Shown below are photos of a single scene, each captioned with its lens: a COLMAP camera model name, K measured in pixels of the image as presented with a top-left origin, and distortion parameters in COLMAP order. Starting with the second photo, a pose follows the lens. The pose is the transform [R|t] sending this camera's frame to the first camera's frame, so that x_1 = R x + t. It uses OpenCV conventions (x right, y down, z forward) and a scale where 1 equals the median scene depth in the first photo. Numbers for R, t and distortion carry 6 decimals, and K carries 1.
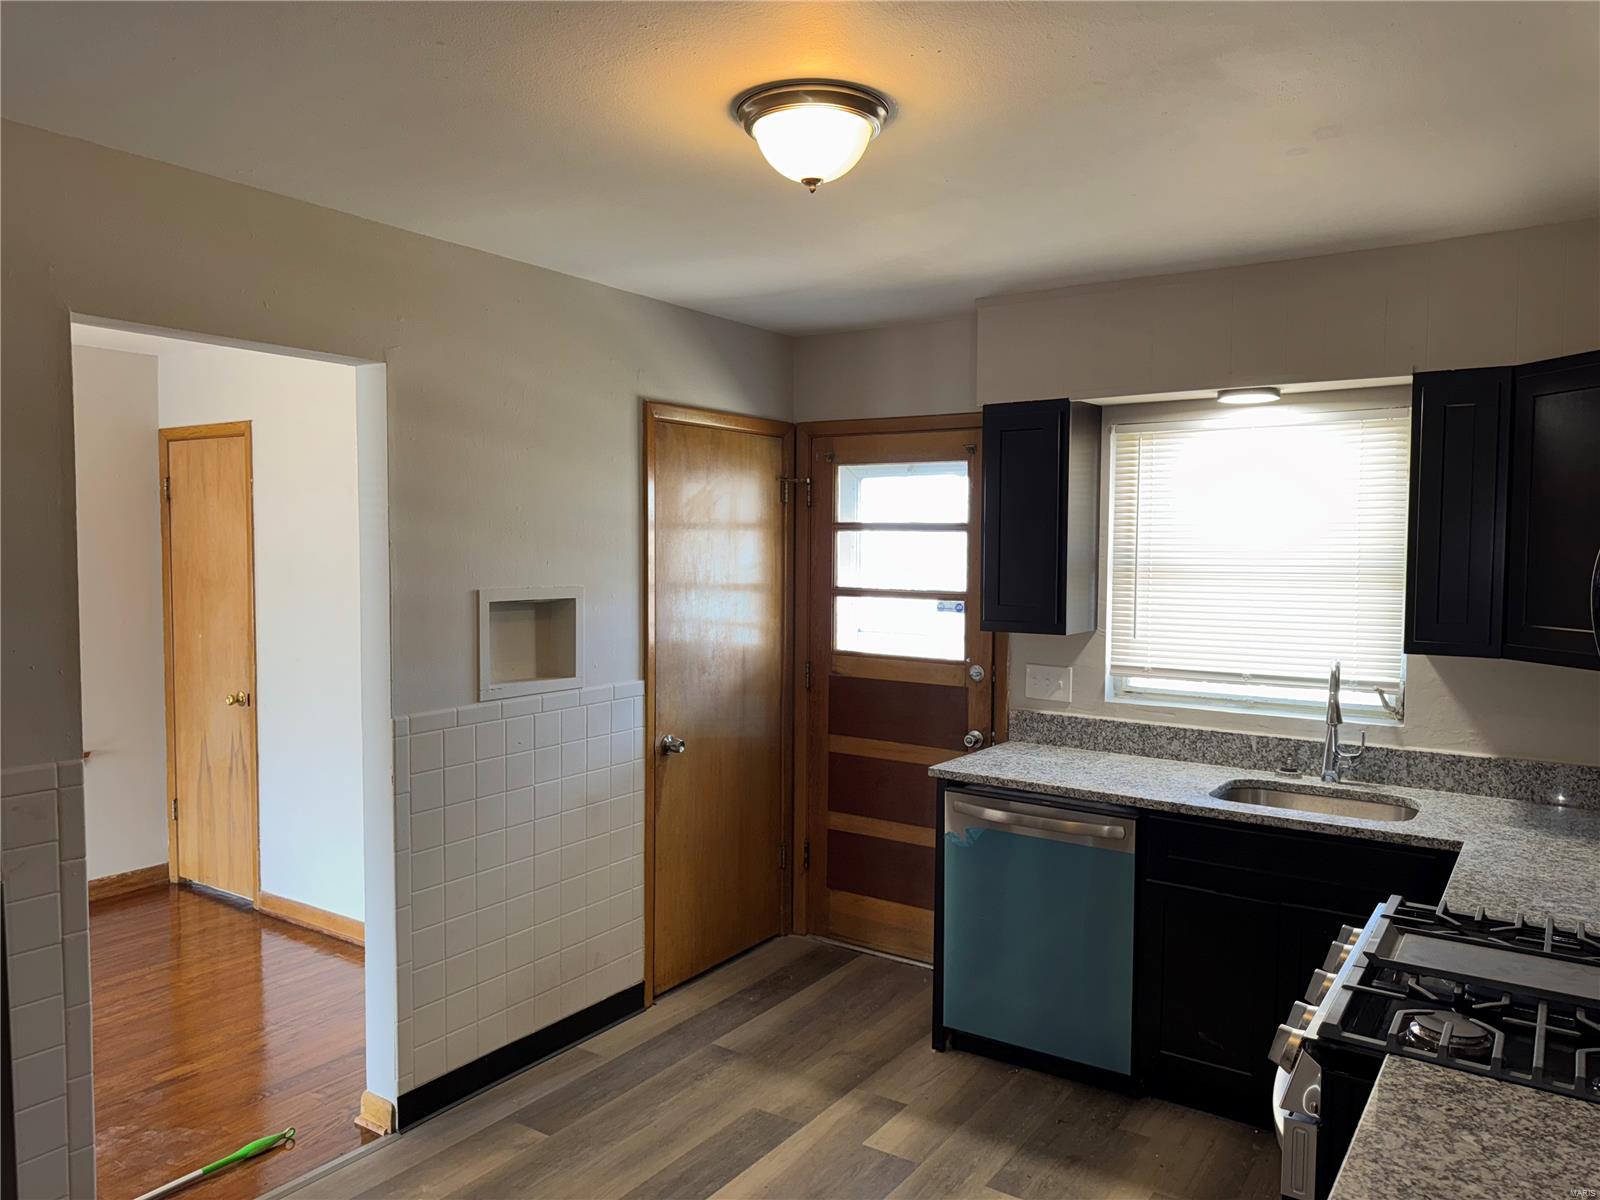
lens RADIAL K [[1120.1, 0, 797.6], [0, 1120.1, 599.4], [0, 0, 1]] dist [-0.010976, 0.003499]
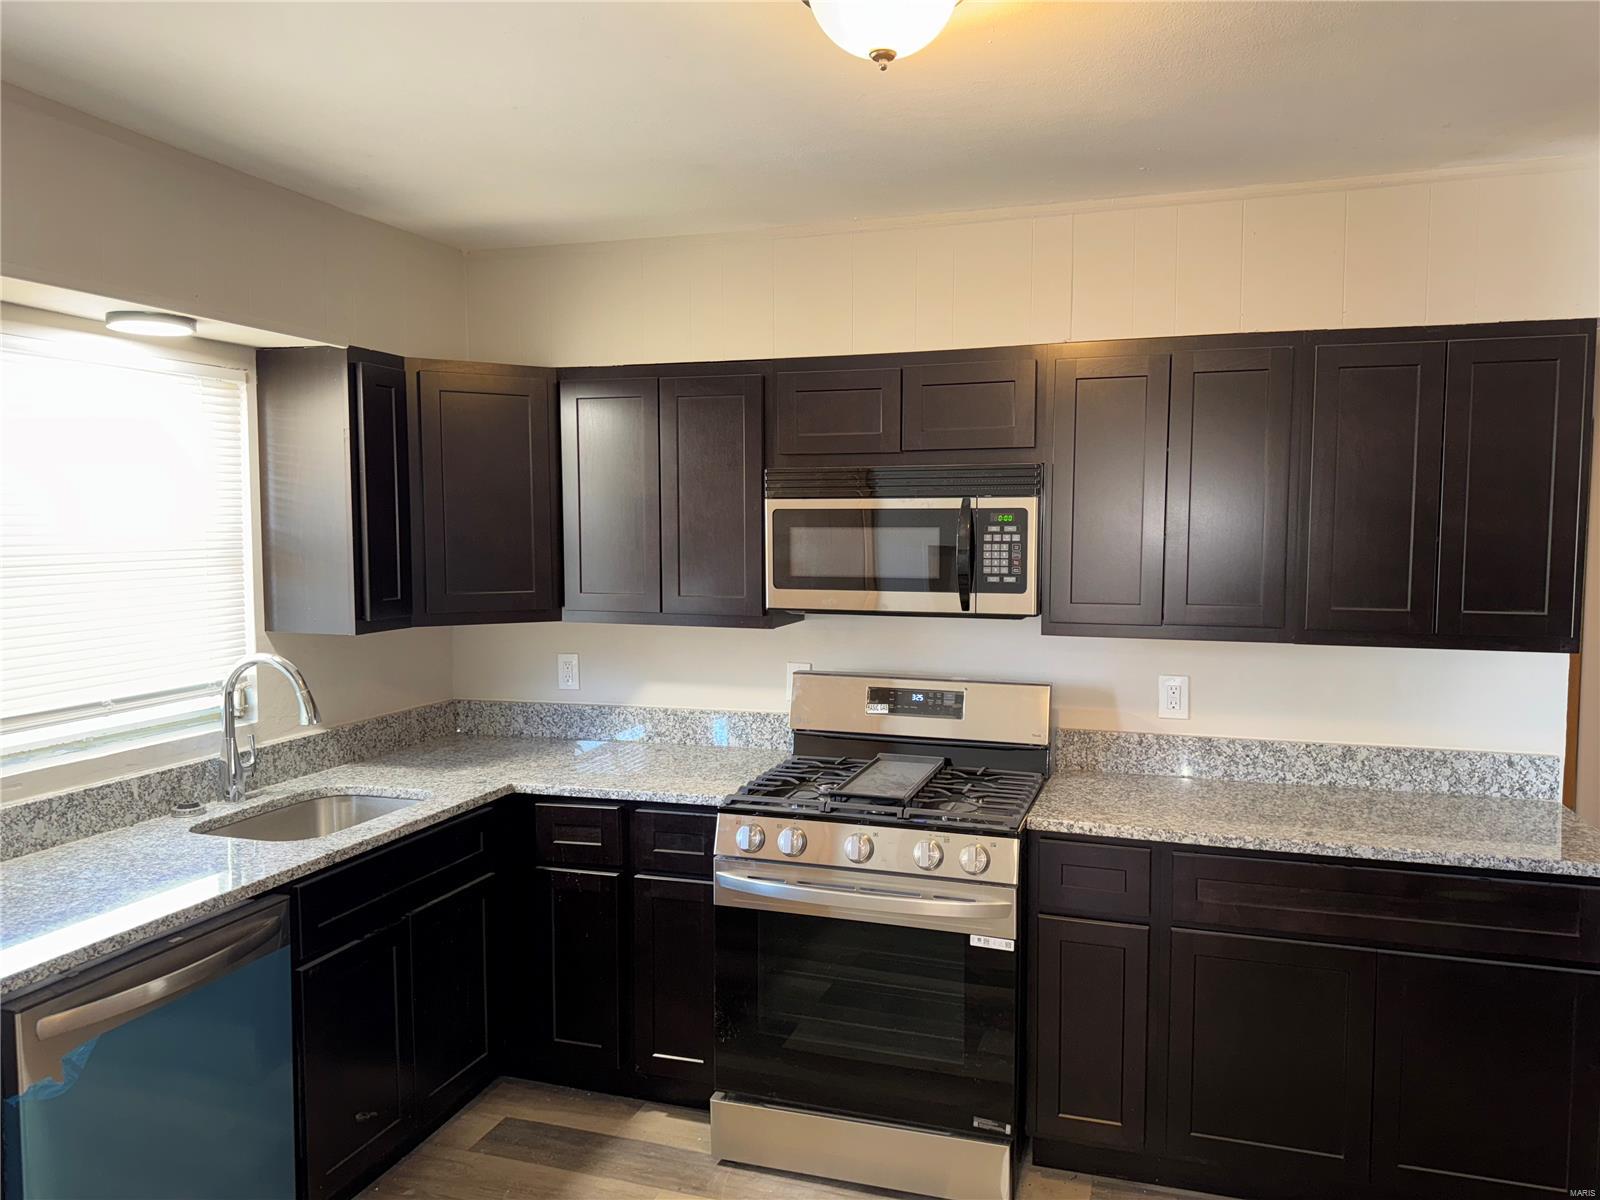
lens RADIAL K [[1120.1, 0, 800.5], [0, 1120.1, 600.0], [0, 0, 1]] dist [-0.010976, 0.003499]
pose [[-0.283310, -0.067536, 0.956647, -0.411705], [0.049975, 0.995122, 0.085053, -0.037577], [-0.957725, 0.071905, -0.278553, 0.742598]]
